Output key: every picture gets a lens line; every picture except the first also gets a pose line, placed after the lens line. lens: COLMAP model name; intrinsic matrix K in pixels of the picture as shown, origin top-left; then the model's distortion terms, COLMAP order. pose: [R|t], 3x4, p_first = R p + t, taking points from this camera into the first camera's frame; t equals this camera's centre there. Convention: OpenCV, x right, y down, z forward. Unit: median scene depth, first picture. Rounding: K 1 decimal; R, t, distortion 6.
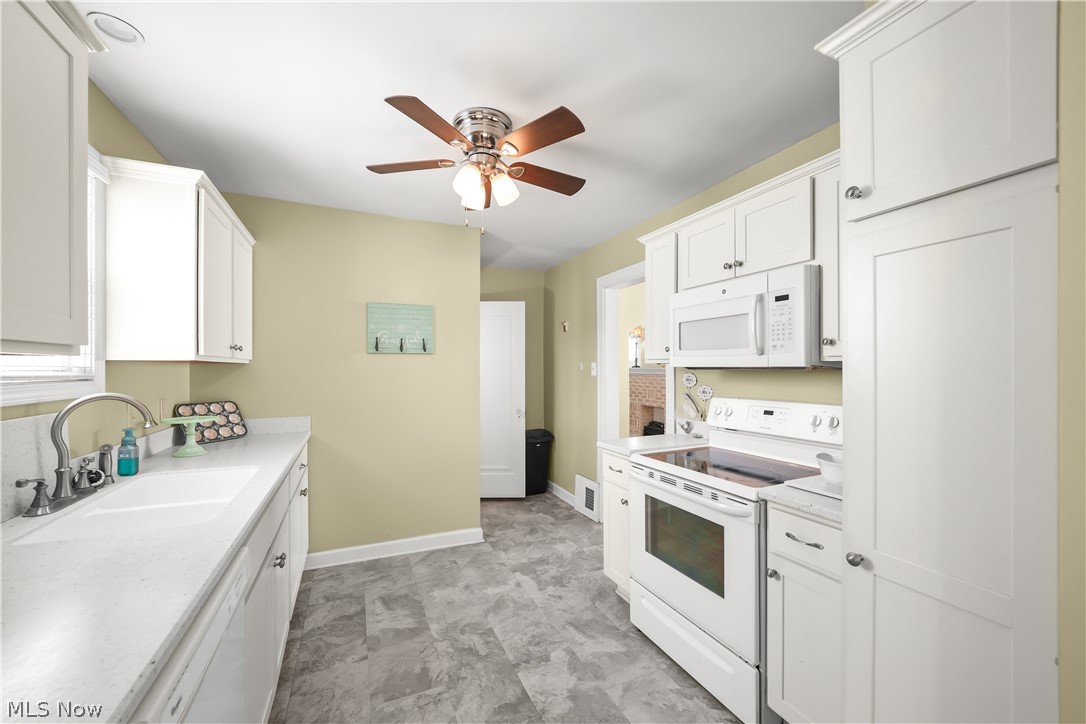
lens RADIAL K [[415.8, 0, 542.5], [0, 415.8, 367.4], [0, 0, 1]] dist [0.000538, -0.000048]
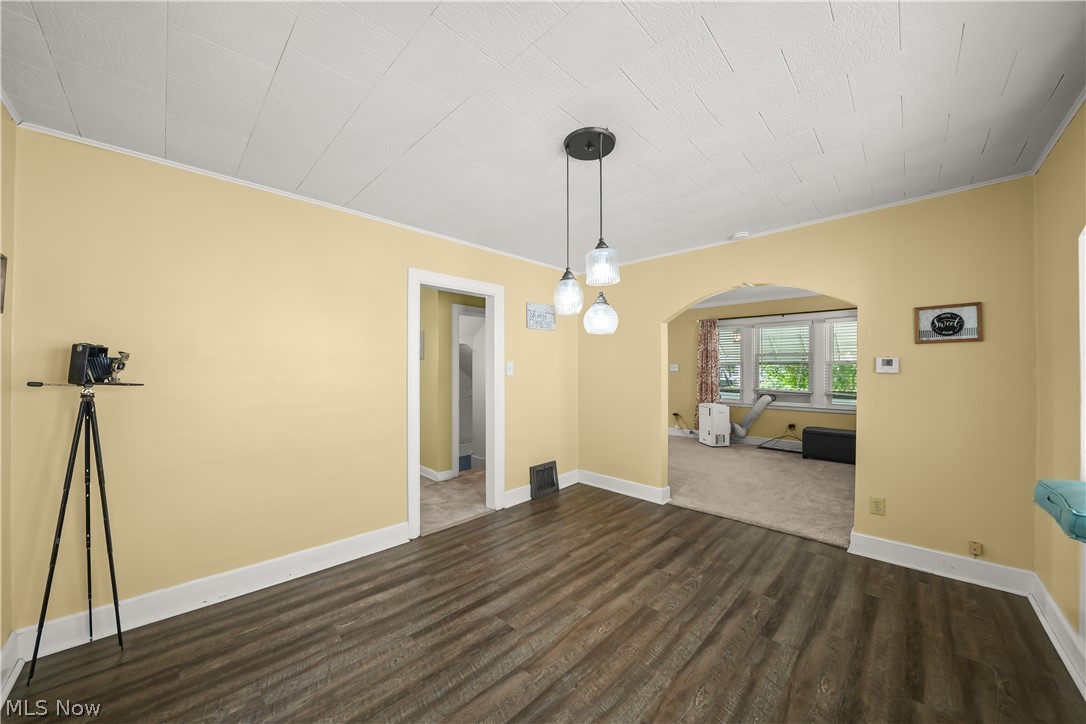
lens RADIAL K [[375.9, 0, 546.3], [0, 375.9, 366.7], [0, 0, 1]] dist [-0.015951, 0.000536]
pose [[0.365520, -0.001601, -0.930802, 2.040630], [0.005311, 0.999986, 0.000365, -0.001256], [0.930788, -0.005077, 0.365524, 1.384428]]
